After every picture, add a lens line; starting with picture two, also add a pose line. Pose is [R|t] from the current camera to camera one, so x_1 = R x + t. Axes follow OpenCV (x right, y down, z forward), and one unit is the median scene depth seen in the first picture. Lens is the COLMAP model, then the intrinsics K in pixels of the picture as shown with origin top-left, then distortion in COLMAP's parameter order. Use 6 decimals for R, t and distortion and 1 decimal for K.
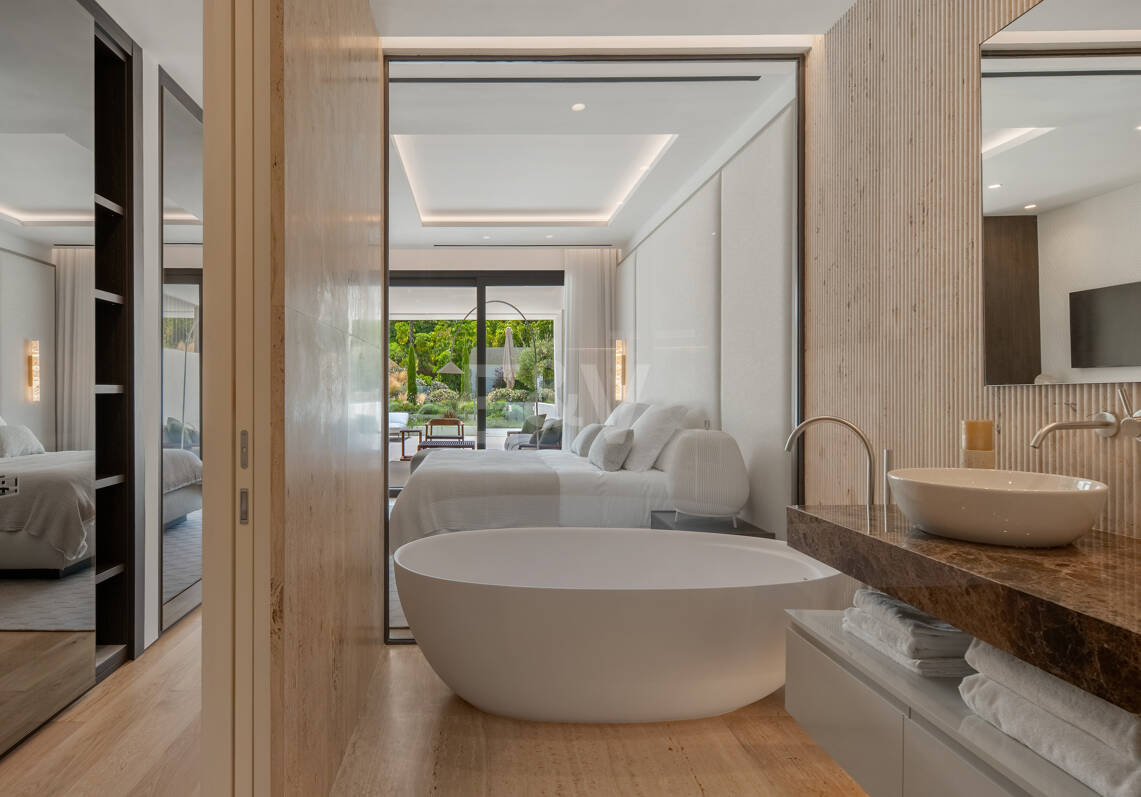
lens RADIAL K [[687.3, 0, 570.5], [0, 687.3, 398.5], [0, 0, 1]] dist [0.002681, -0.002819]
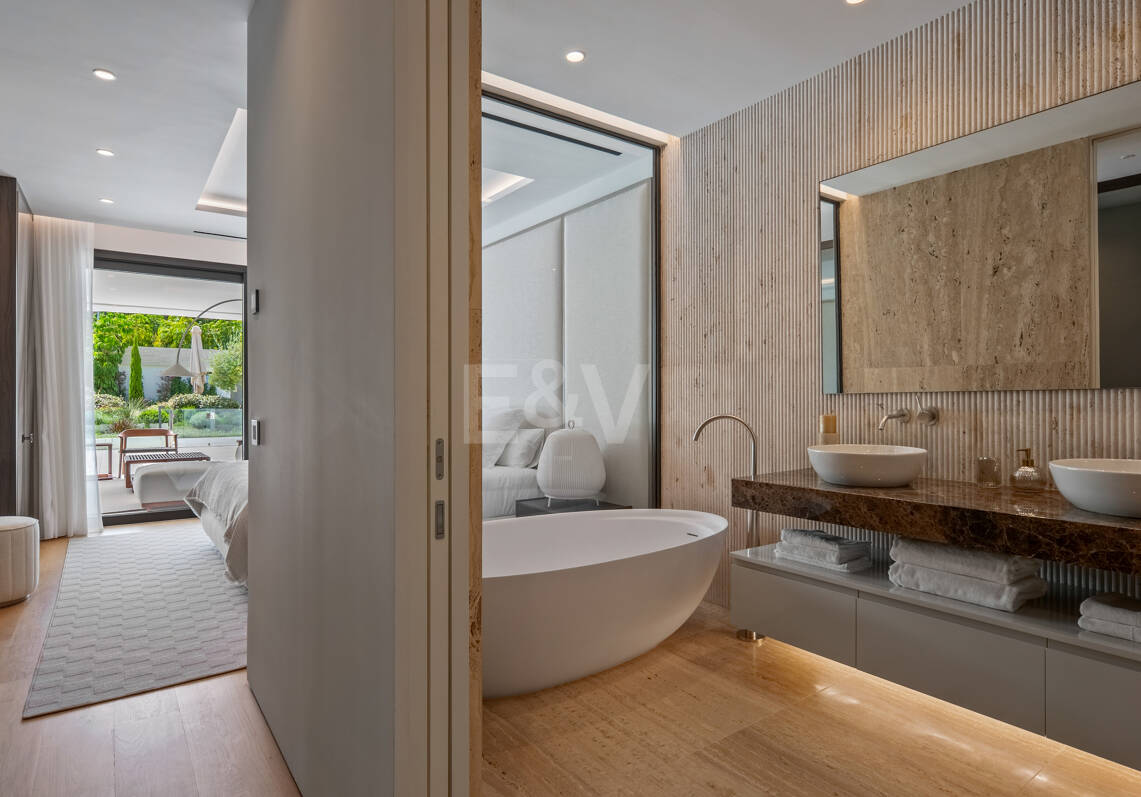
lens RADIAL K [[619.7, 0, 567.7], [0, 619.7, 402.2], [0, 0, 1]] dist [0.002589, 0.001017]
pose [[0.799241, -0.004911, 0.600991, -0.776340], [0.006296, 0.999980, -0.000202, -0.001985], [-0.600978, 0.003945, 0.799256, 0.202223]]
